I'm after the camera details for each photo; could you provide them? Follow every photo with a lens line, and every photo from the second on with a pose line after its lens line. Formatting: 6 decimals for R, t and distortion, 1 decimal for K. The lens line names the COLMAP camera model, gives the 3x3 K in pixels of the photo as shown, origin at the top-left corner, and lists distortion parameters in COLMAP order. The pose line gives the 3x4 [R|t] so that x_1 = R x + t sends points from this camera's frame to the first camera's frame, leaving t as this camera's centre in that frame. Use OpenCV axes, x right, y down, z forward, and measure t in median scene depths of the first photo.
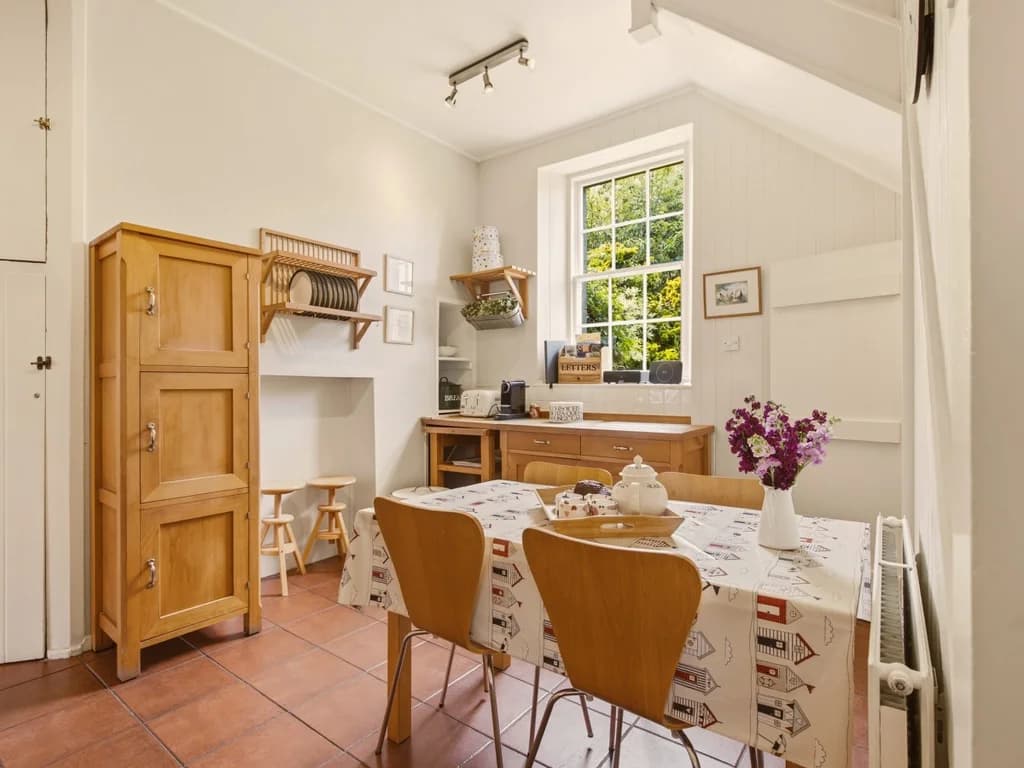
lens RADIAL K [[524.6, 0, 509.6], [0, 524.6, 380.4], [0, 0, 1]] dist [-0.002243, -0.000432]
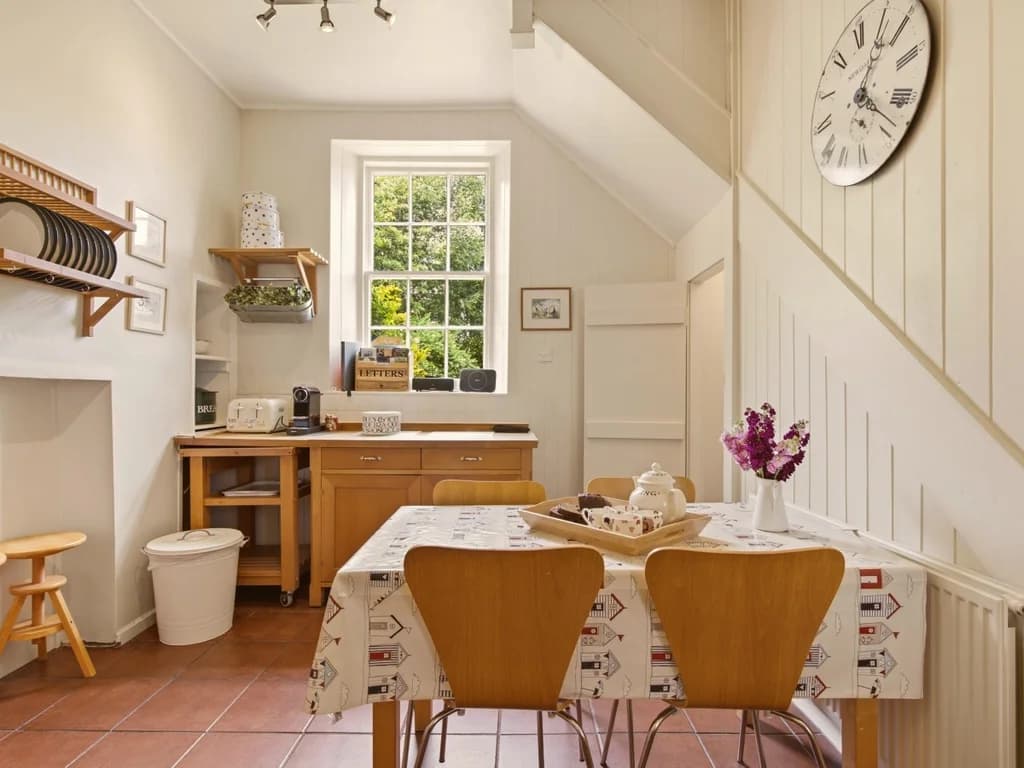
lens RADIAL K [[530.5, 0, 512.6], [0, 530.5, 388.2], [0, 0, 1]] dist [-0.000575, -0.000575]
pose [[0.800471, 0.008958, 0.599304, -0.240866], [-0.009355, 0.999953, -0.002451, 0.001411], [-0.599298, -0.003645, 0.800517, 0.136787]]
